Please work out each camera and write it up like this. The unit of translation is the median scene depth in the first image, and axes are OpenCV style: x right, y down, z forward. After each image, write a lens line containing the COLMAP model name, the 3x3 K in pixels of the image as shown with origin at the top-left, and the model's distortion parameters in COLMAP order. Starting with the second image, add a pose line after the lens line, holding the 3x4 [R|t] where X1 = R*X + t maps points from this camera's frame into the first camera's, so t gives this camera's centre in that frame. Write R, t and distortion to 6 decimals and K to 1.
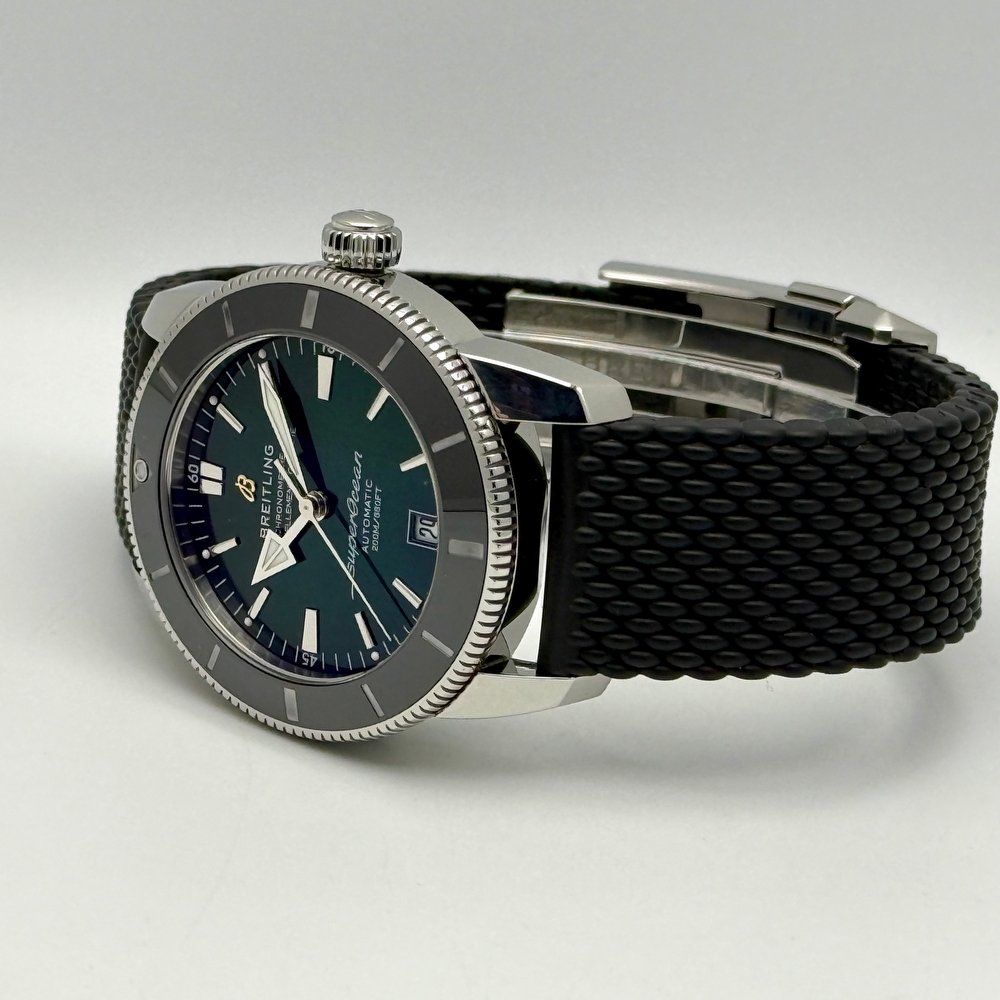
lens RADIAL K [[4833.5, 0, 500.0], [0, 4833.5, 500.0], [0, 0, 1]] dist [-0.223415, 9.451615]
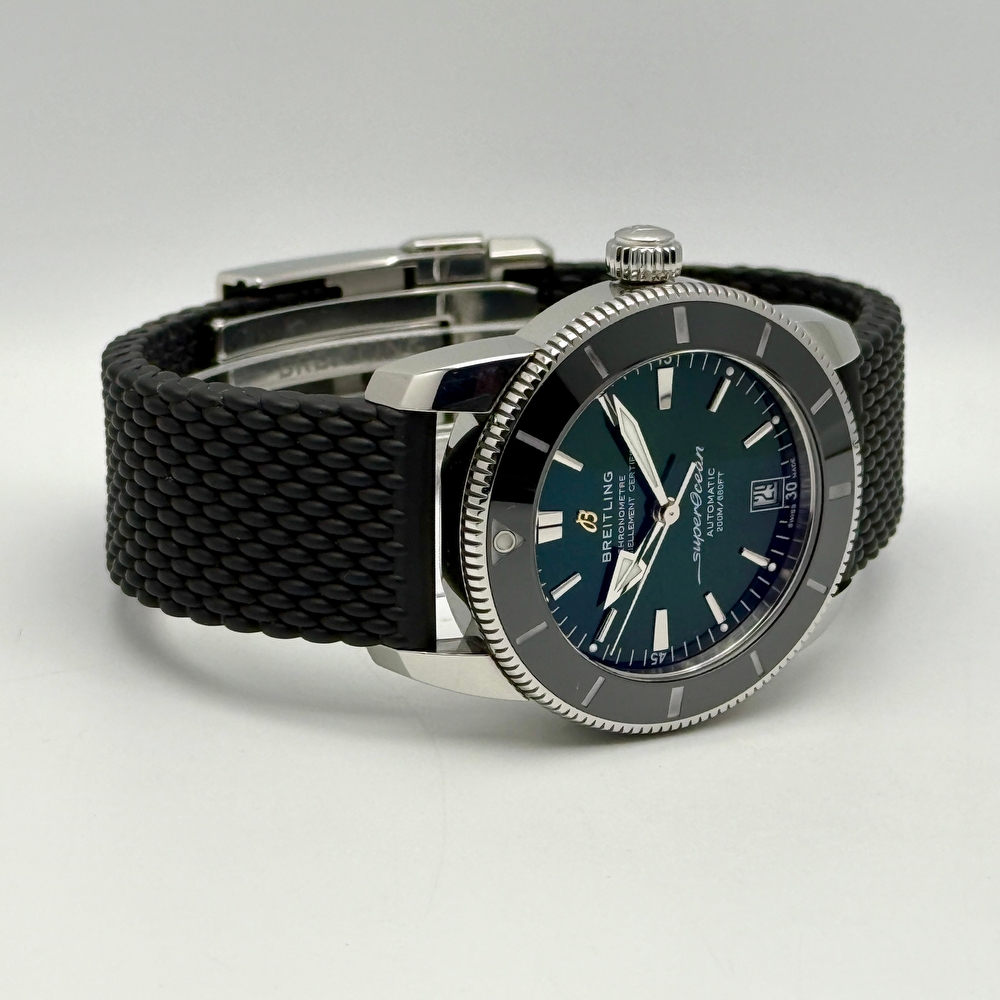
lens RADIAL K [[4833.5, 0, 500.0], [0, 4833.5, 500.0], [0, 0, 1]] dist [-0.223415, 9.451615]
pose [[0.422214, -0.288530, 0.859352, -0.946098], [0.243335, 0.949274, 0.199167, -0.216867], [-0.873226, 0.125019, 0.471006, 0.534025]]
